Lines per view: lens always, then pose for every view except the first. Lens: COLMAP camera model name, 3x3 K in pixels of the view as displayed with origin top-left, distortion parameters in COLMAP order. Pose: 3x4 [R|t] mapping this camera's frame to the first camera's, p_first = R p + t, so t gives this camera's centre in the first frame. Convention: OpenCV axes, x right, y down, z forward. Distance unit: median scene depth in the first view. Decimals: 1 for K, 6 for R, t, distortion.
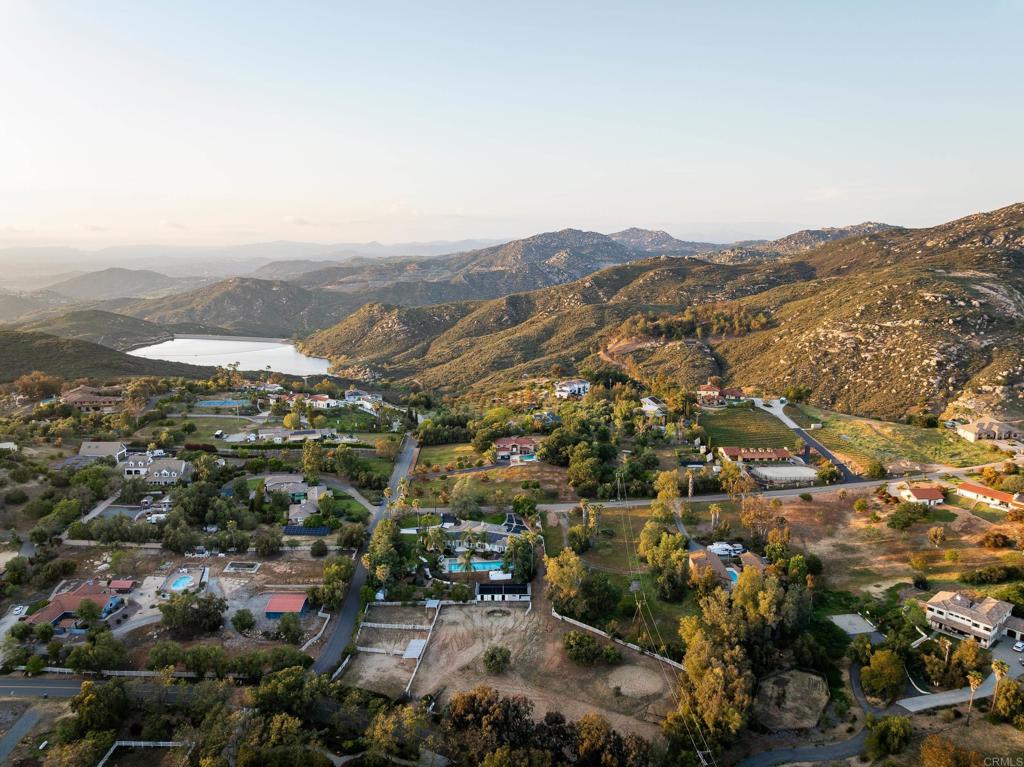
lens RADIAL K [[723.7, 0, 507.4], [0, 723.7, 385.5], [0, 0, 1]] dist [-0.039835, 0.003609]
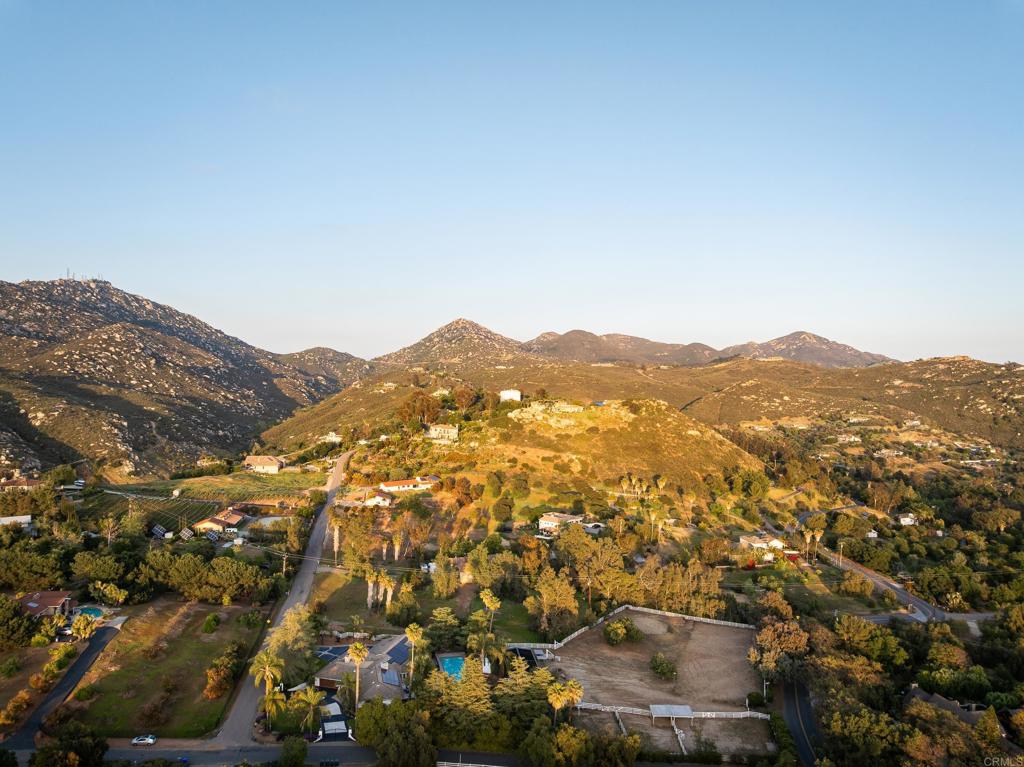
lens RADIAL K [[723.7, 0, 507.4], [0, 723.7, 385.5], [0, 0, 1]] dist [-0.039835, 0.003609]
pose [[-0.105307, -0.012206, 0.994365, -0.300191], [0.188292, 0.981592, 0.031990, -0.014865], [-0.976451, 0.190600, -0.101070, 0.400266]]
